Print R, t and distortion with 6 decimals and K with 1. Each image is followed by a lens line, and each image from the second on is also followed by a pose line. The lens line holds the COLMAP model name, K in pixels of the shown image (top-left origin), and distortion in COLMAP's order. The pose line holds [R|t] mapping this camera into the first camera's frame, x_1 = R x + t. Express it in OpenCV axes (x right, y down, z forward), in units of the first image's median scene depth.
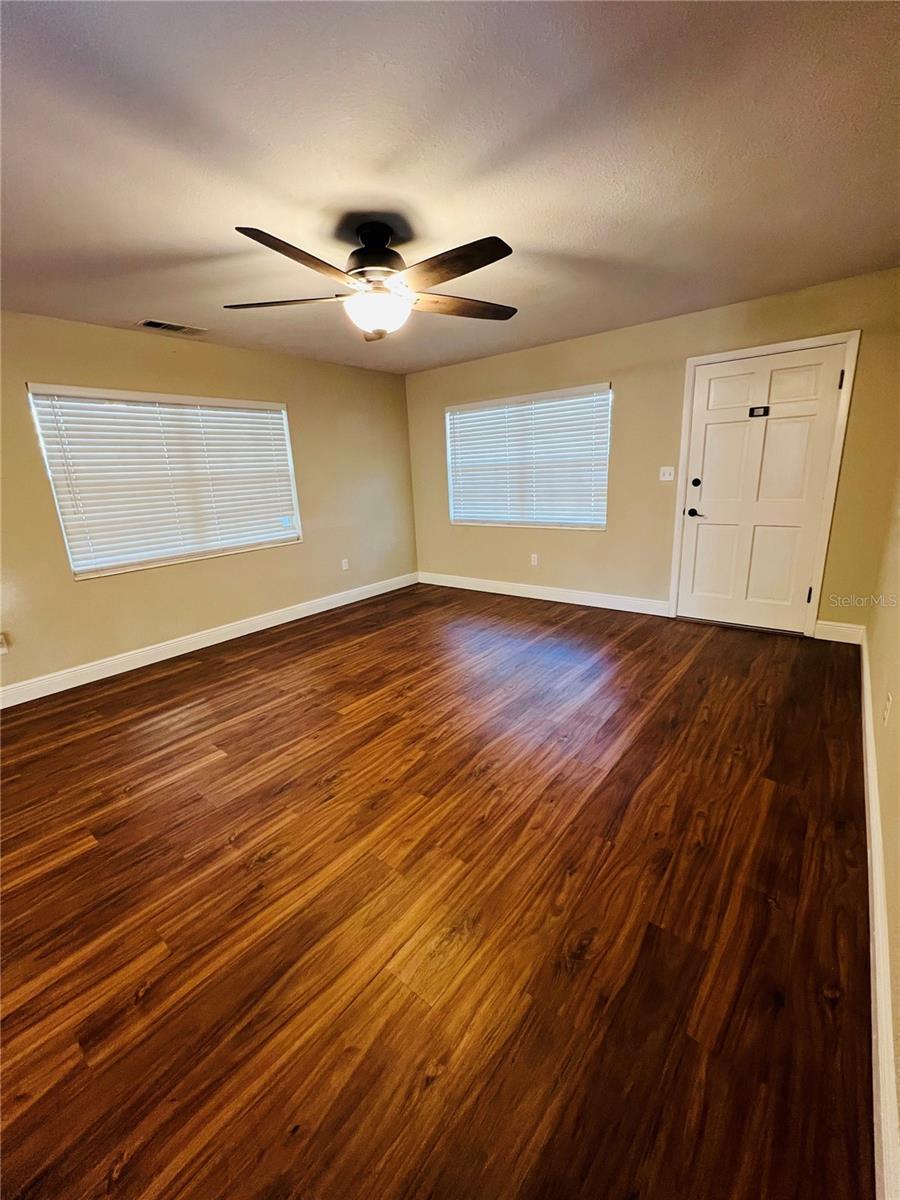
lens RADIAL K [[481.4, 0, 454.2], [0, 481.4, 596.9], [0, 0, 1]] dist [-0.002626, -0.000035]
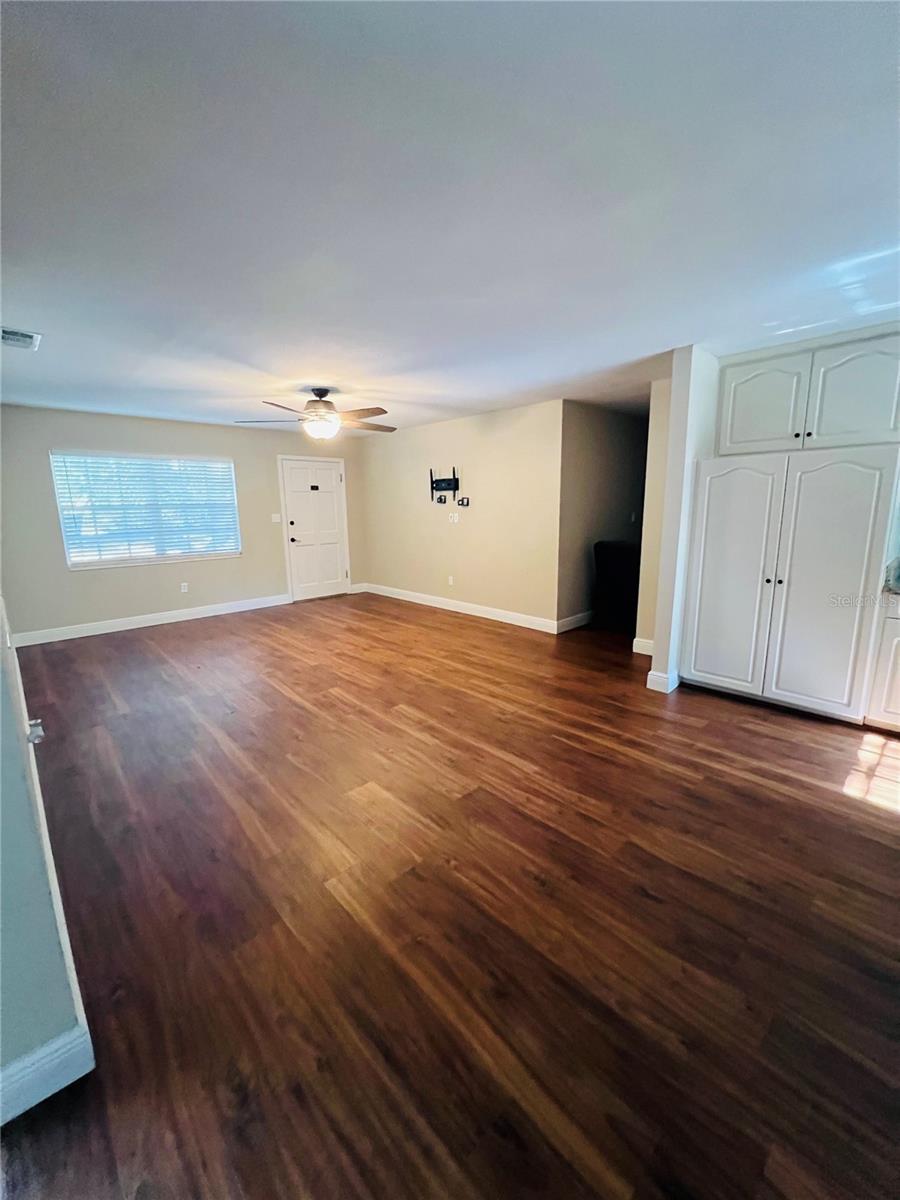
lens RADIAL K [[481.5, 0, 453.9], [0, 481.5, 597.0], [0, 0, 1]] dist [0.000713, 0.000397]
pose [[0.126641, -0.146765, 0.981031, -1.852773], [0.257014, 0.960075, 0.110452, -0.025159], [-0.958074, 0.238151, 0.159306, 0.311877]]
